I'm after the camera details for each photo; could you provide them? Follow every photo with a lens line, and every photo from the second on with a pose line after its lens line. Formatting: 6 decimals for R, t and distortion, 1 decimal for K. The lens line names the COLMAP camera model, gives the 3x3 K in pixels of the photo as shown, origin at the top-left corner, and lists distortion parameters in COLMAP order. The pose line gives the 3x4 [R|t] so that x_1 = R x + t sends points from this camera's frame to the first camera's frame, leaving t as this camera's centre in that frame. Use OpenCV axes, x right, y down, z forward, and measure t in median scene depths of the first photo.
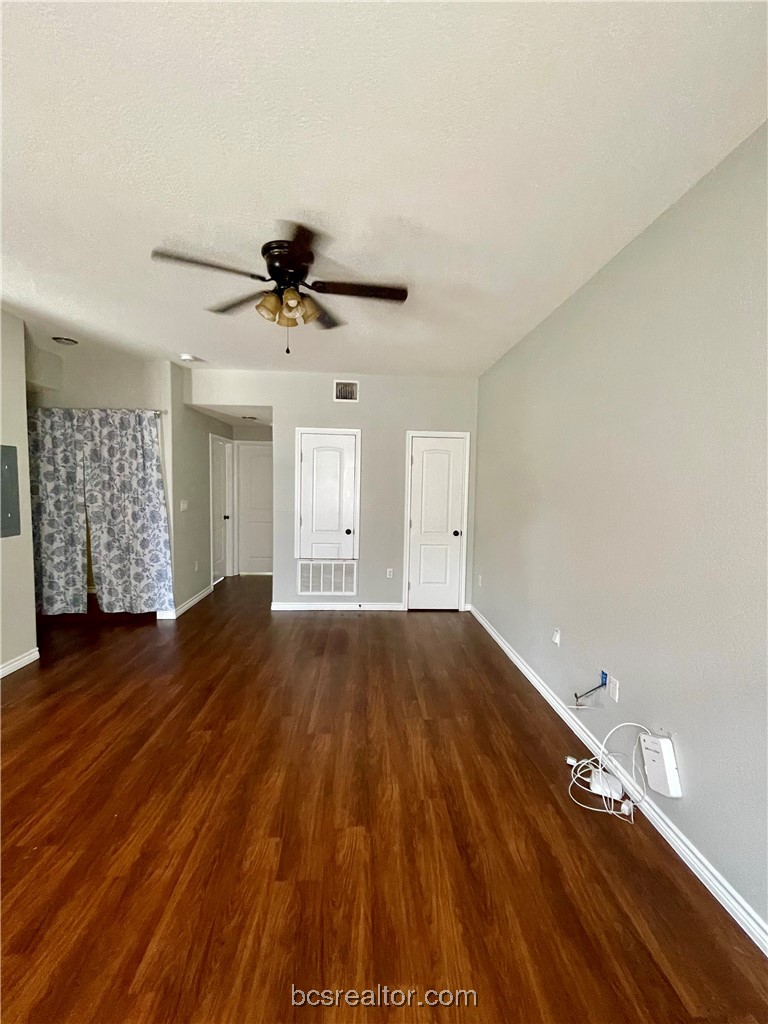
lens RADIAL K [[414.0, 0, 387.6], [0, 414.0, 509.3], [0, 0, 1]] dist [-0.003287, 0.000344]
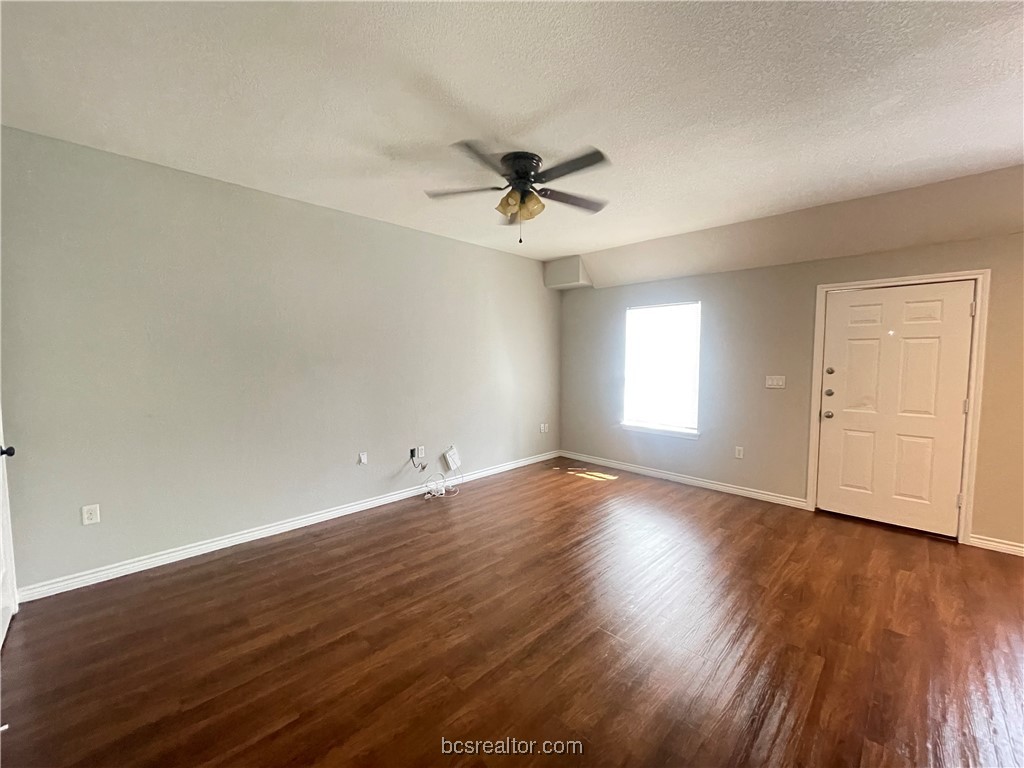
lens RADIAL K [[414.0, 0, 512.9], [0, 414.0, 383.6], [0, 0, 1]] dist [-0.003287, 0.000344]
pose [[-0.664693, -0.069026, 0.743921, -0.574601], [0.030341, 0.992407, 0.119192, -0.057733], [-0.746500, 0.101798, -0.657552, 0.920848]]
